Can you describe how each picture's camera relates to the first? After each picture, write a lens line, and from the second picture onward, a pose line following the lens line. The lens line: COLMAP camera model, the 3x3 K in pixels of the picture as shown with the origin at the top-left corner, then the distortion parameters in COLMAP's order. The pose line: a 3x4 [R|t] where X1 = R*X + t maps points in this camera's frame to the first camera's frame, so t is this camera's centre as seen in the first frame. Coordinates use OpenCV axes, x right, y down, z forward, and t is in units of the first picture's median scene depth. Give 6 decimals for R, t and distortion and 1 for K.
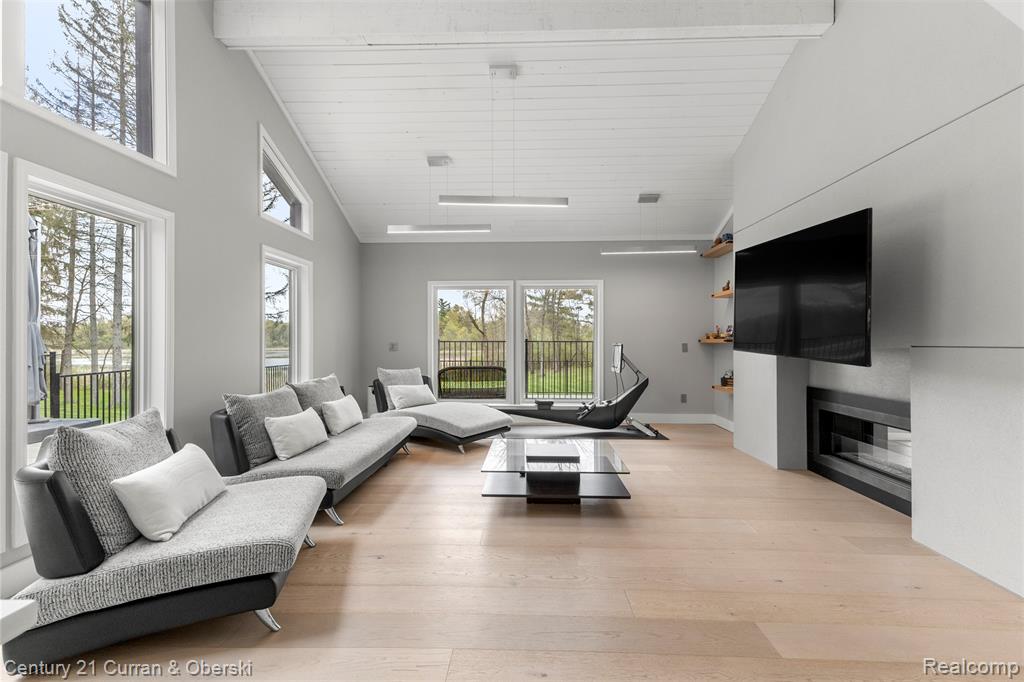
lens RADIAL K [[440.8, 0, 515.1], [0, 440.8, 341.2], [0, 0, 1]] dist [0.016683, 0.000080]
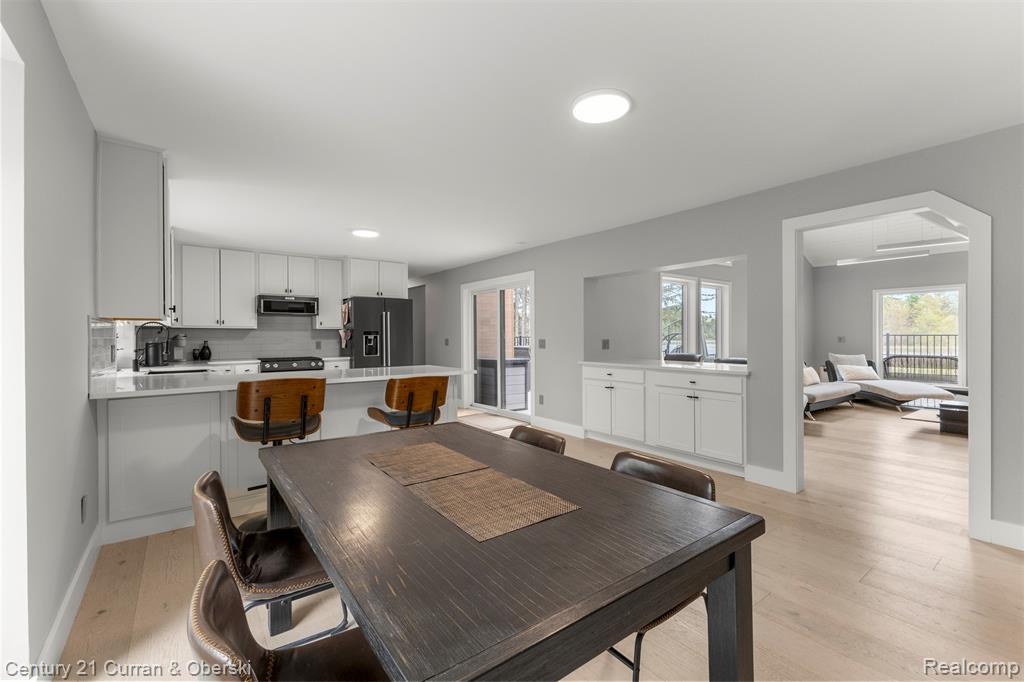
lens RADIAL K [[439.1, 0, 512.6], [0, 439.1, 335.0], [0, 0, 1]] dist [0.015861, 0.000147]
pose [[0.620327, -0.002502, -0.784339, 0.206412], [0.004175, 0.999991, 0.000112, -0.006114], [0.784332, -0.003344, 0.620332, -0.791561]]
